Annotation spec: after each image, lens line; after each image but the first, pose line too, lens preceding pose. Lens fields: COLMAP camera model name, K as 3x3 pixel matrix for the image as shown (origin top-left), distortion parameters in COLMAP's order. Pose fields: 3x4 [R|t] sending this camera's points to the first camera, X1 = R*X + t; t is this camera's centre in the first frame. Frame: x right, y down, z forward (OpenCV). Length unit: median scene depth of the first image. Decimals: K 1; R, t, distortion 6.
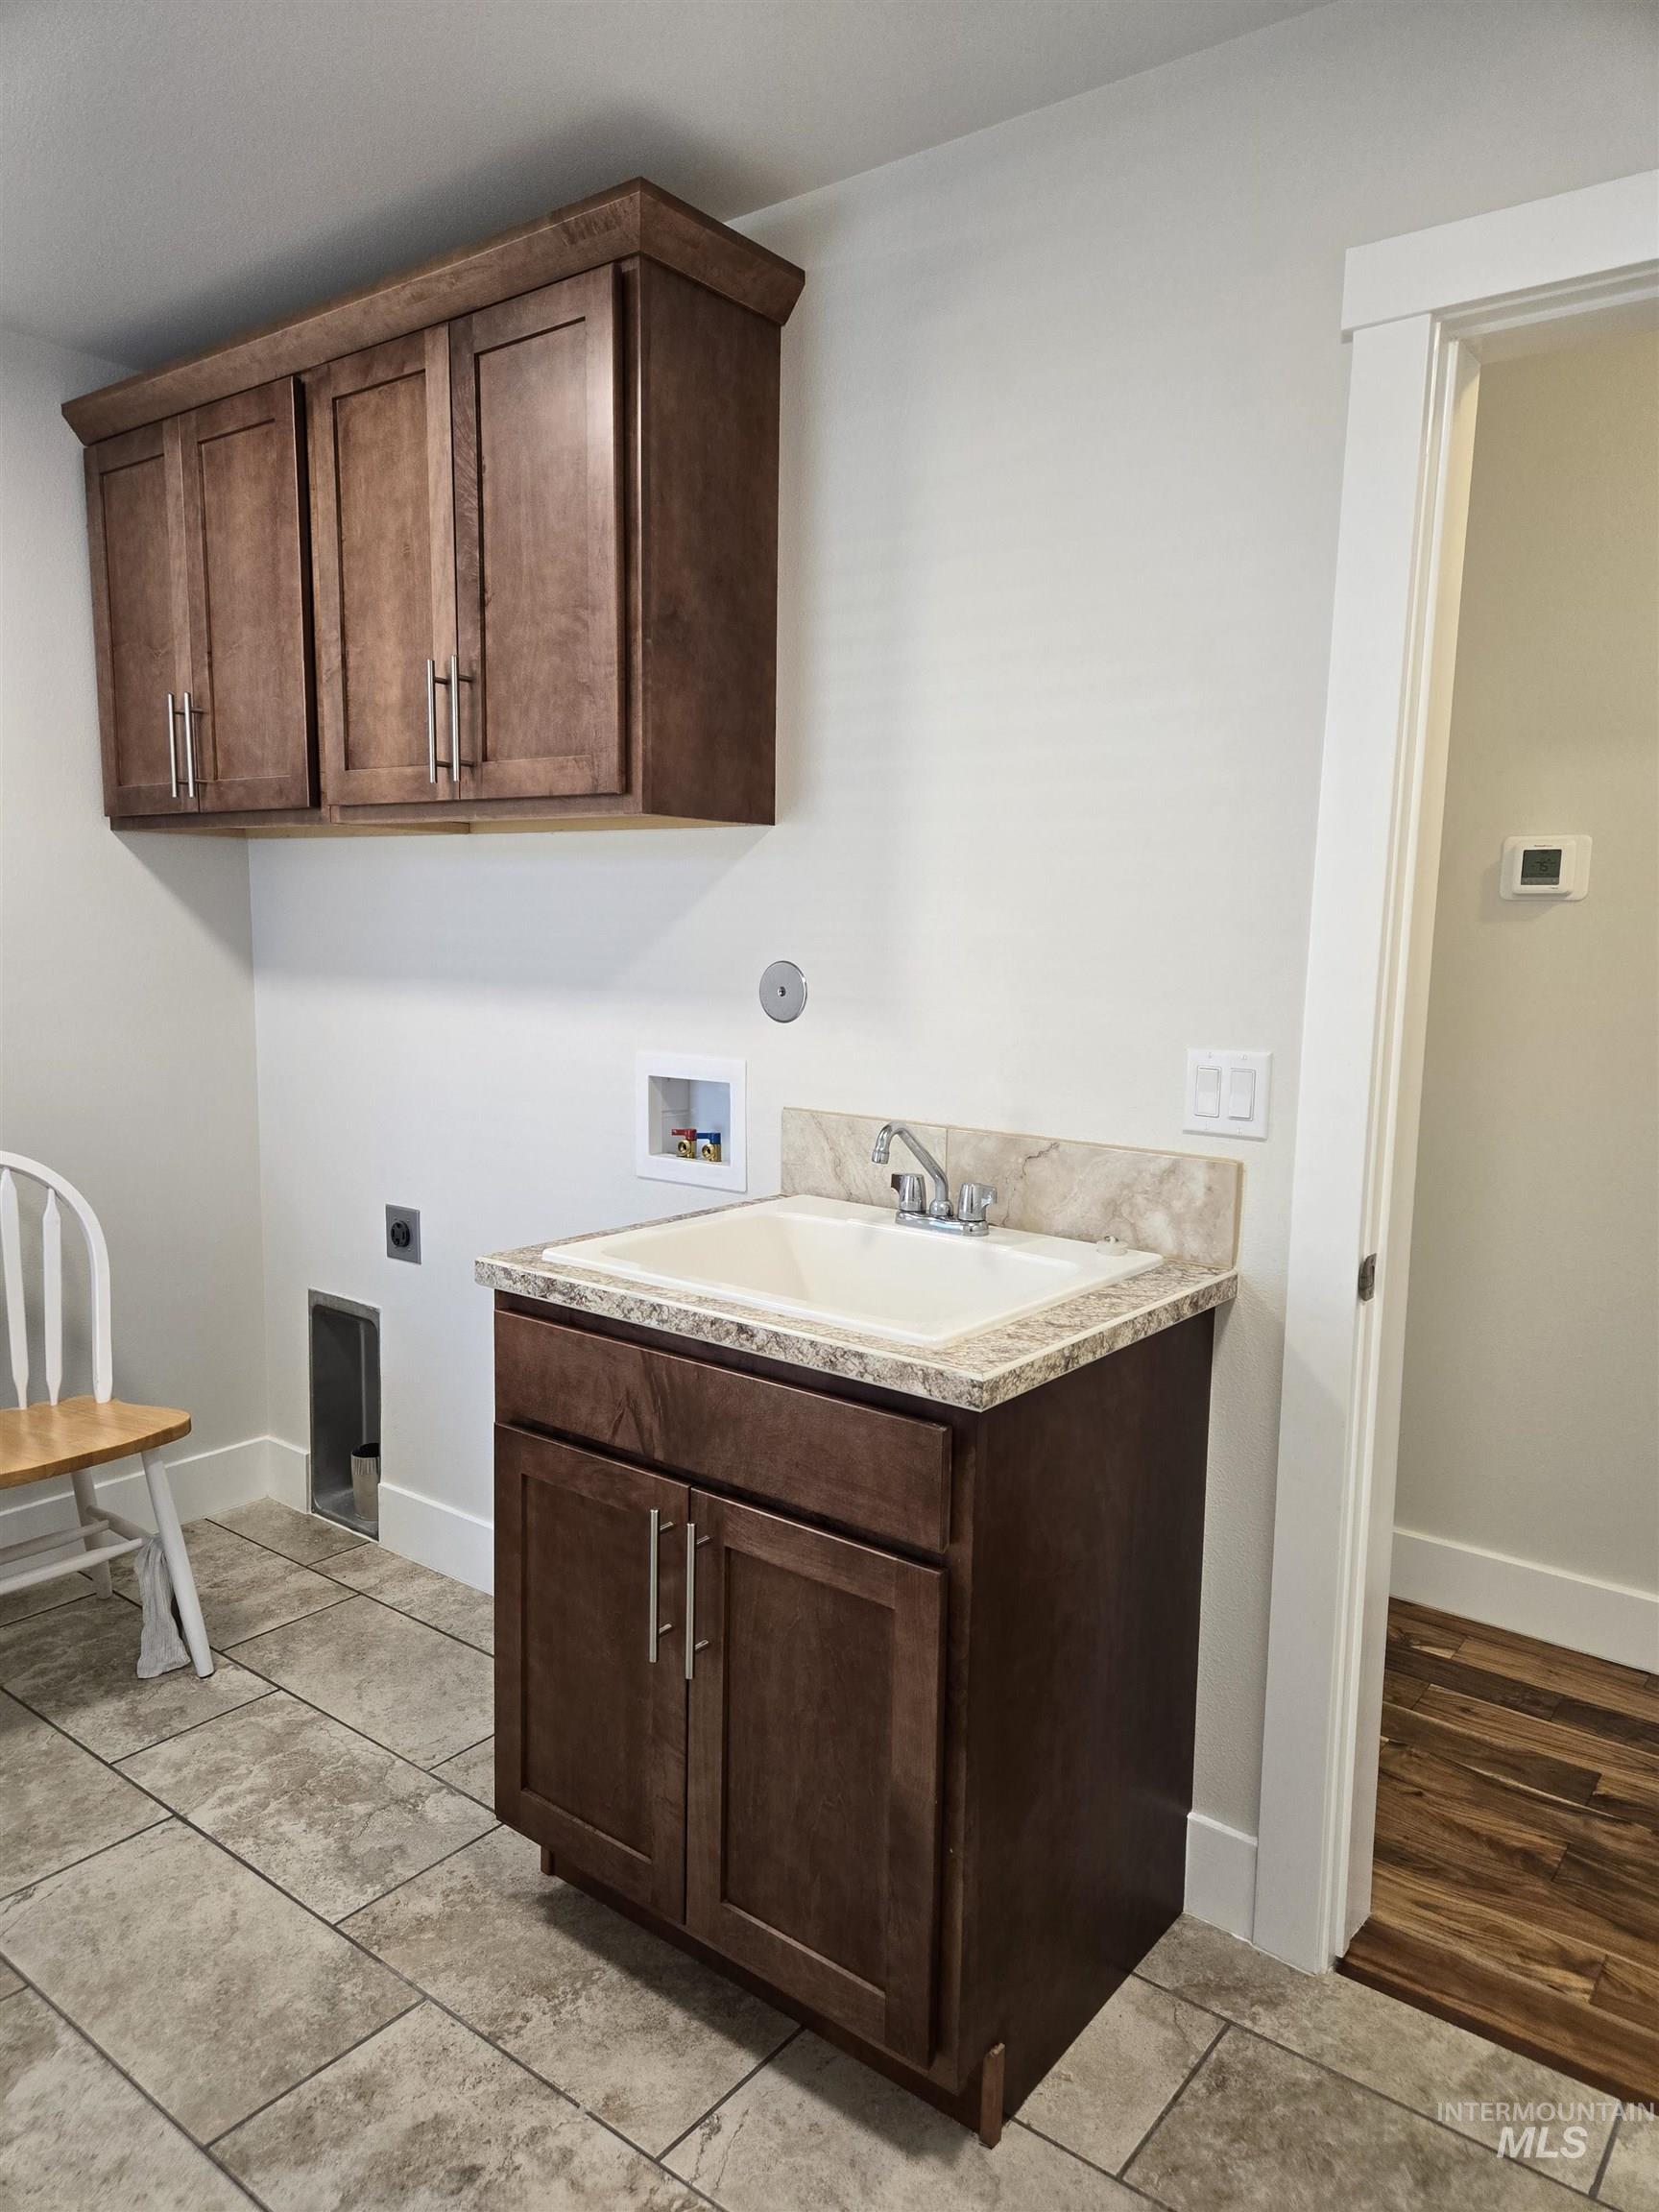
lens RADIAL K [[1465.2, 0, 803.3], [0, 1465.2, 1116.2], [0, 0, 1]] dist [0.081305, -0.068610]
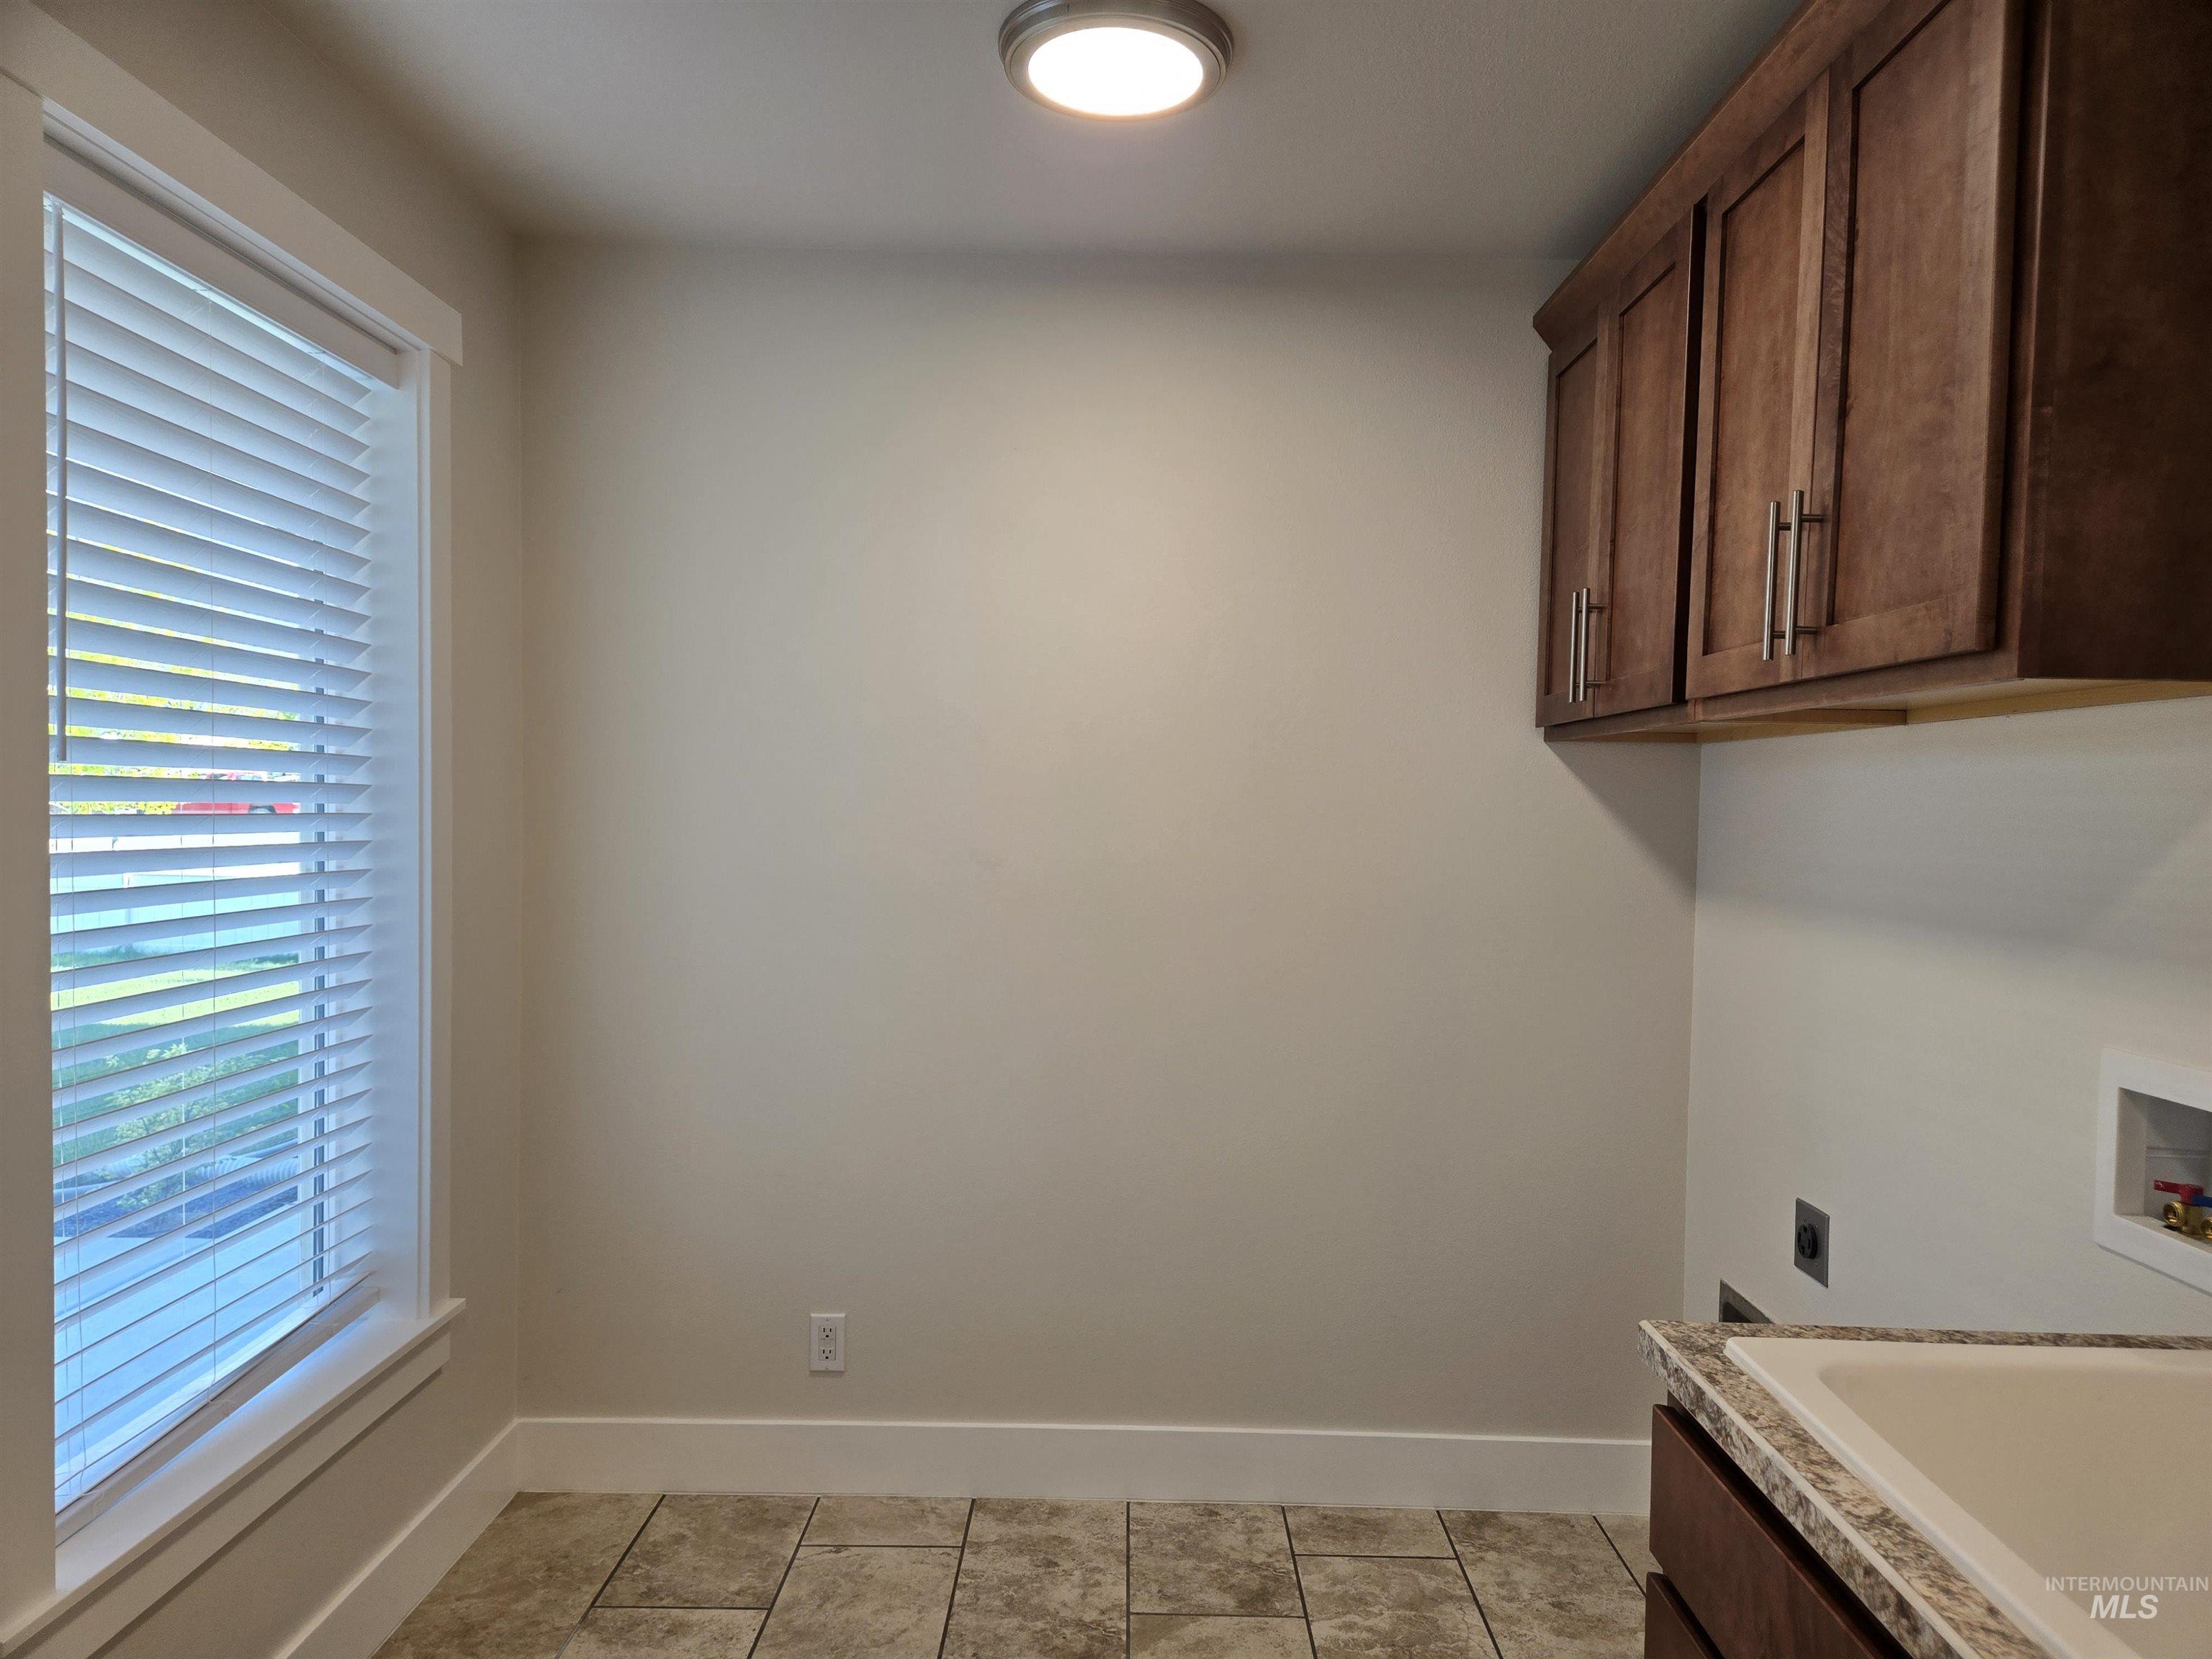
lens RADIAL K [[1465.2, 0, 1136.4], [0, 1465.2, 868.2], [0, 0, 1]] dist [0.081305, -0.068610]
pose [[0.623783, 0.031343, -0.780969, 0.152819], [-0.112972, 0.992319, -0.050409, -0.048148], [0.773390, 0.119672, 0.622533, 0.307267]]
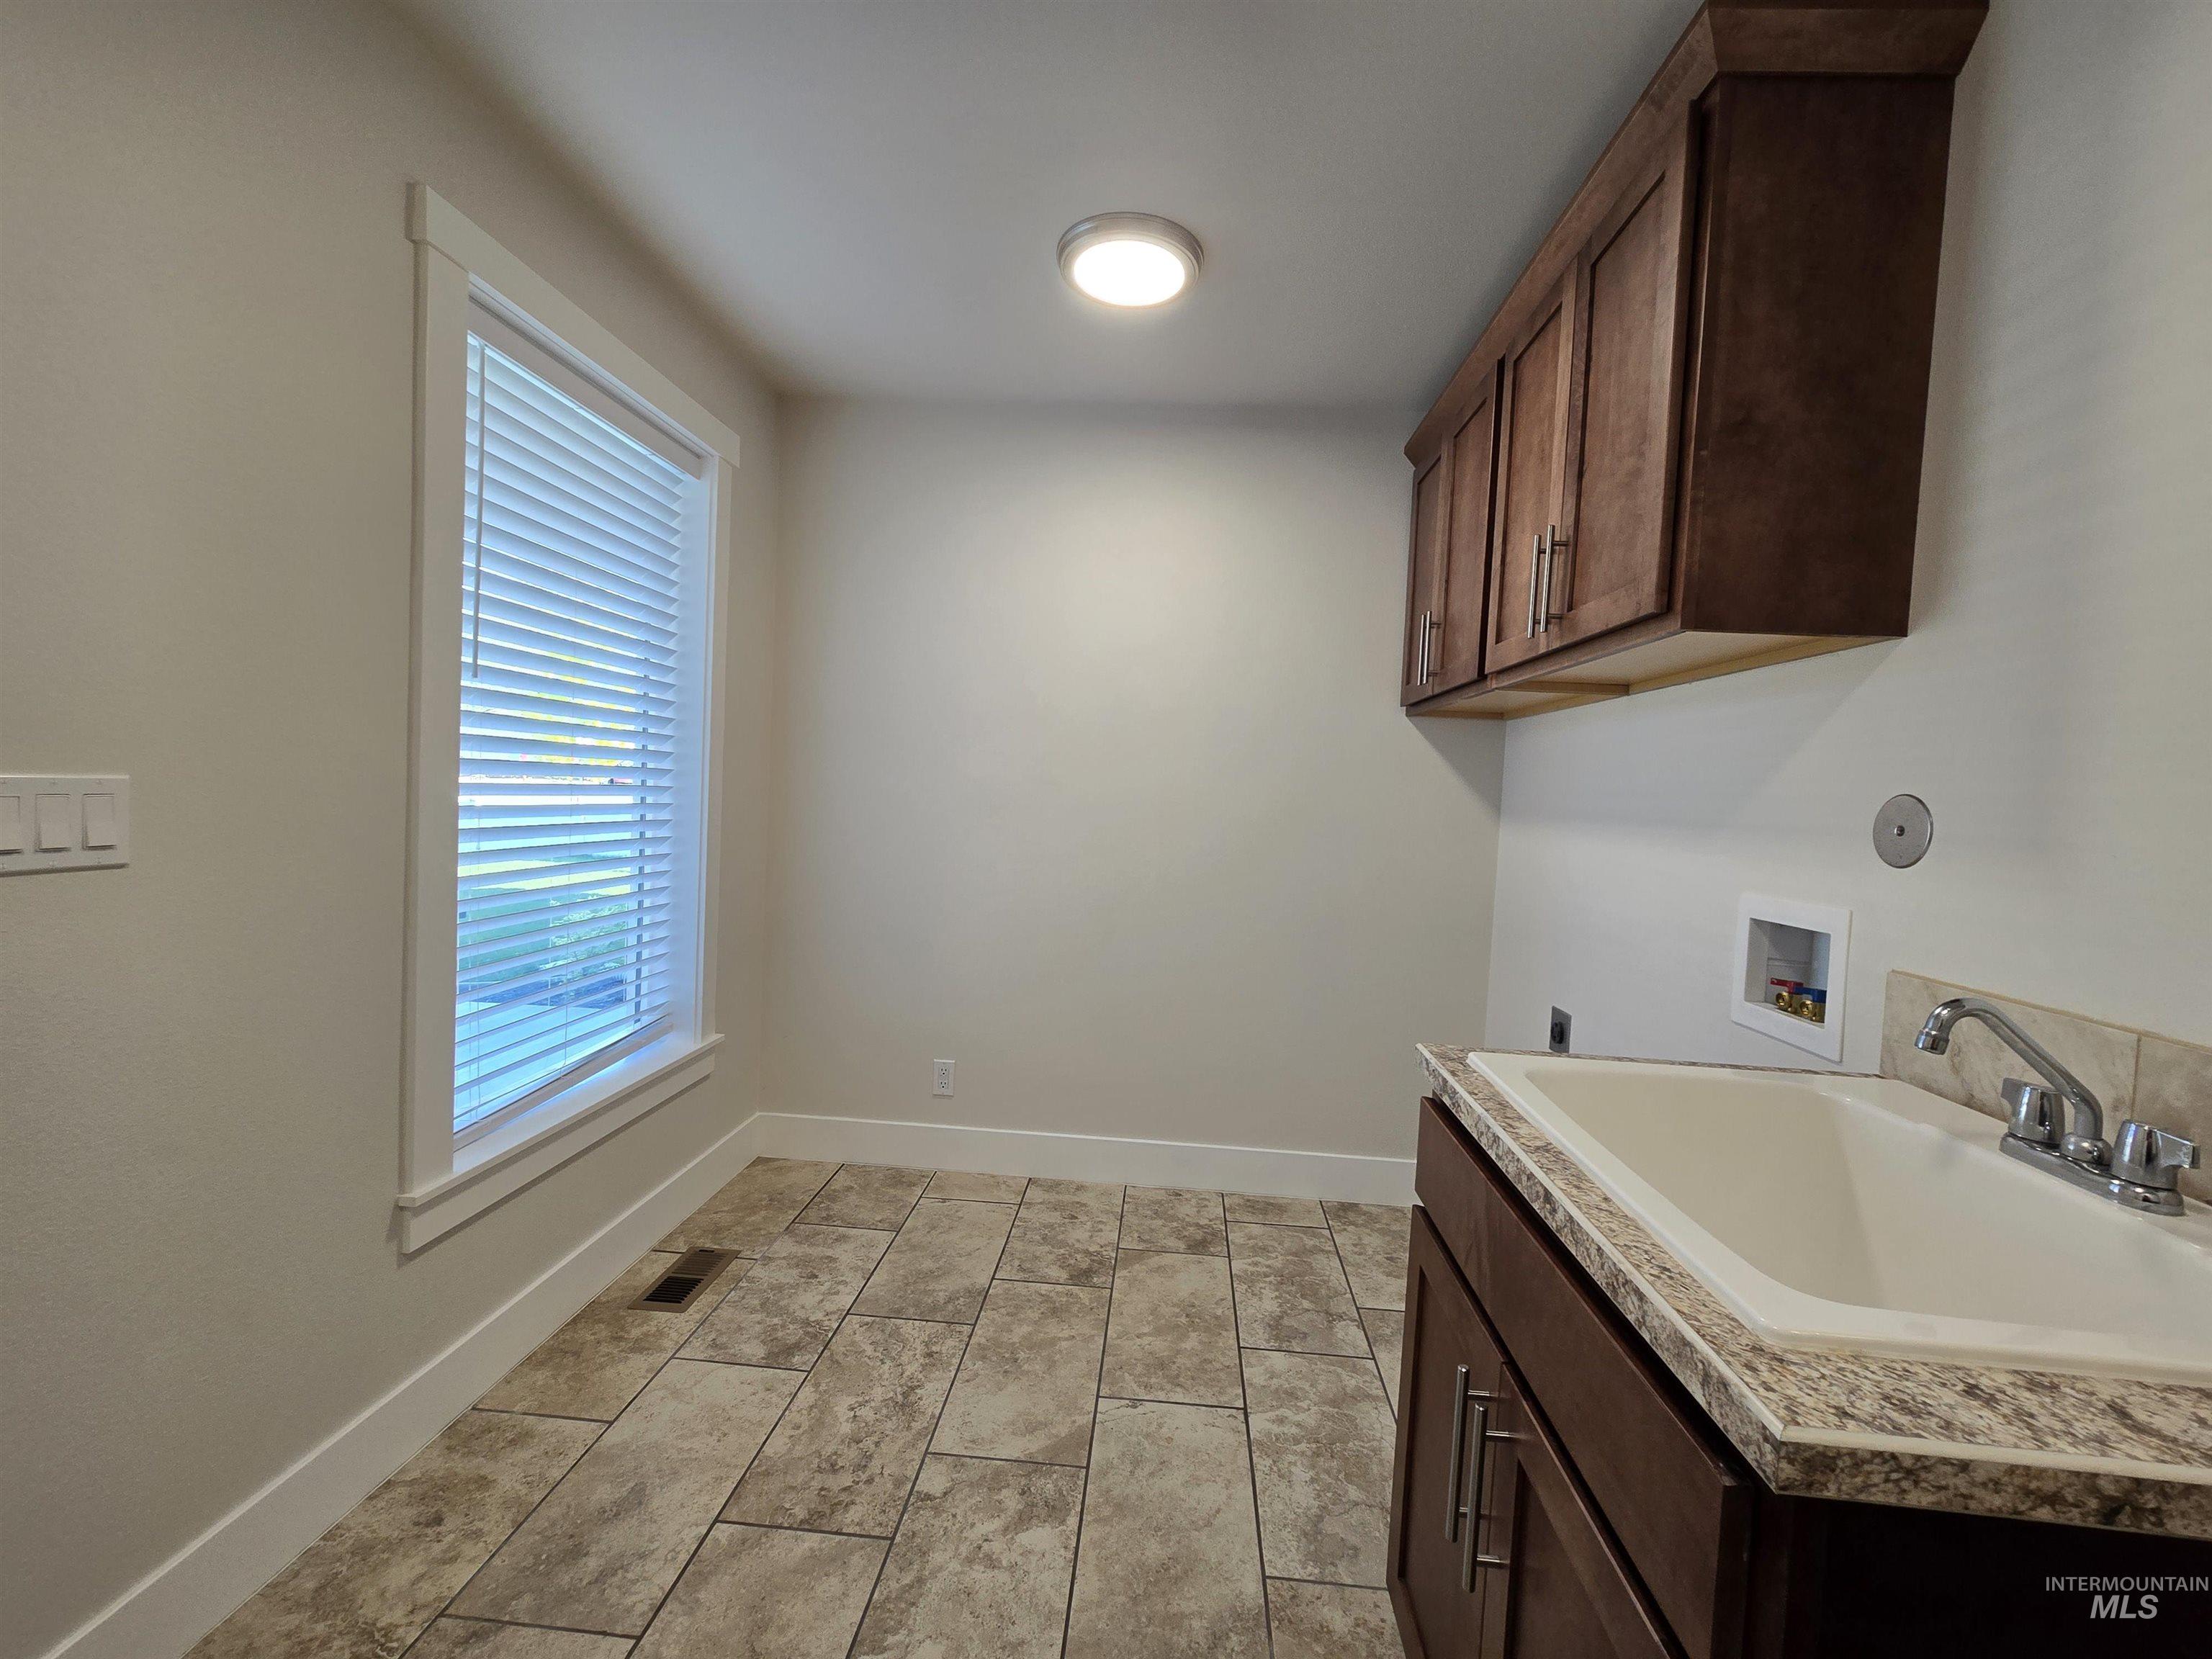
lens RADIAL K [[905.2, 0, 1126.7], [0, 905.2, 830.9], [0, 0, 1]] dist [-0.005759, 0.003676]
pose [[0.573888, 0.049265, -0.817450, 0.164897], [-0.147115, 0.988152, -0.043729, 0.002367], [0.805611, 0.145355, 0.574337, 0.378130]]
